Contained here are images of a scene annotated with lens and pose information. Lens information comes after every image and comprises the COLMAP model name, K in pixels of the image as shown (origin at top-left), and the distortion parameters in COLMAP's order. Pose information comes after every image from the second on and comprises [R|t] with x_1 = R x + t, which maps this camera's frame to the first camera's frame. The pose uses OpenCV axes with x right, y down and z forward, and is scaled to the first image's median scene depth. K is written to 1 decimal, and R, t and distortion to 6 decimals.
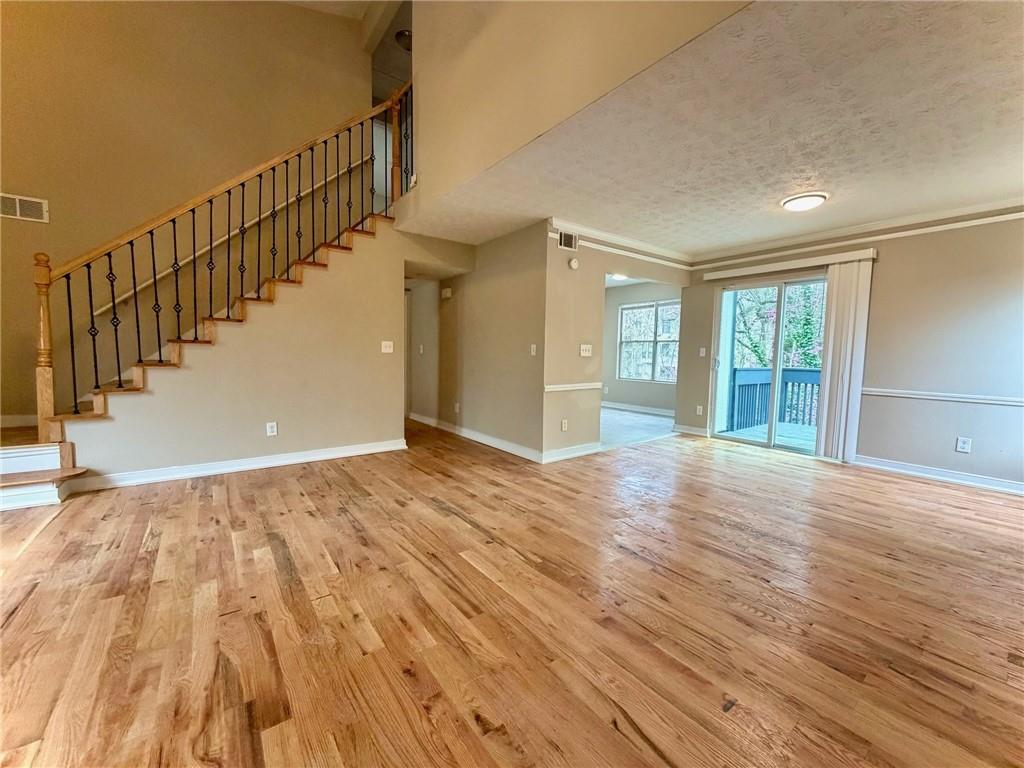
lens RADIAL K [[408.4, 0, 515.9], [0, 408.4, 381.4], [0, 0, 1]] dist [0.000118, 0.000423]
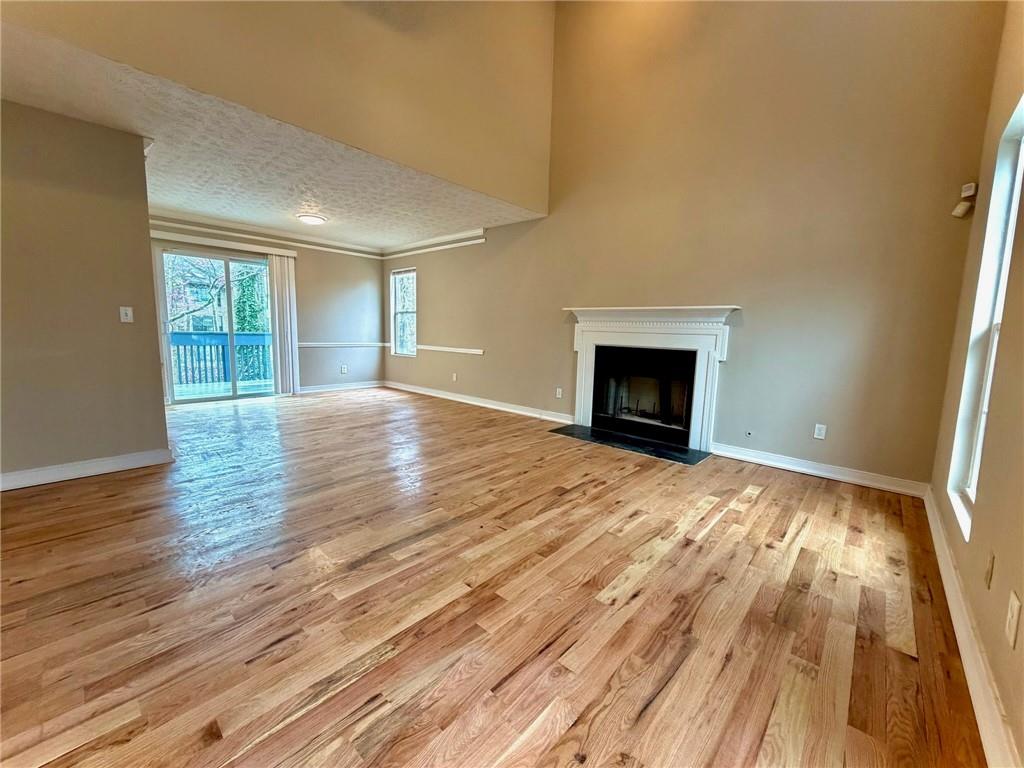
lens RADIAL K [[408.4, 0, 515.0], [0, 408.4, 381.7], [0, 0, 1]] dist [0.000118, 0.000423]
pose [[-0.185521, -0.144748, 0.971921, -1.656720], [0.042749, 0.986966, 0.155149, -0.092051], [-0.981710, 0.070332, -0.176915, 0.994813]]
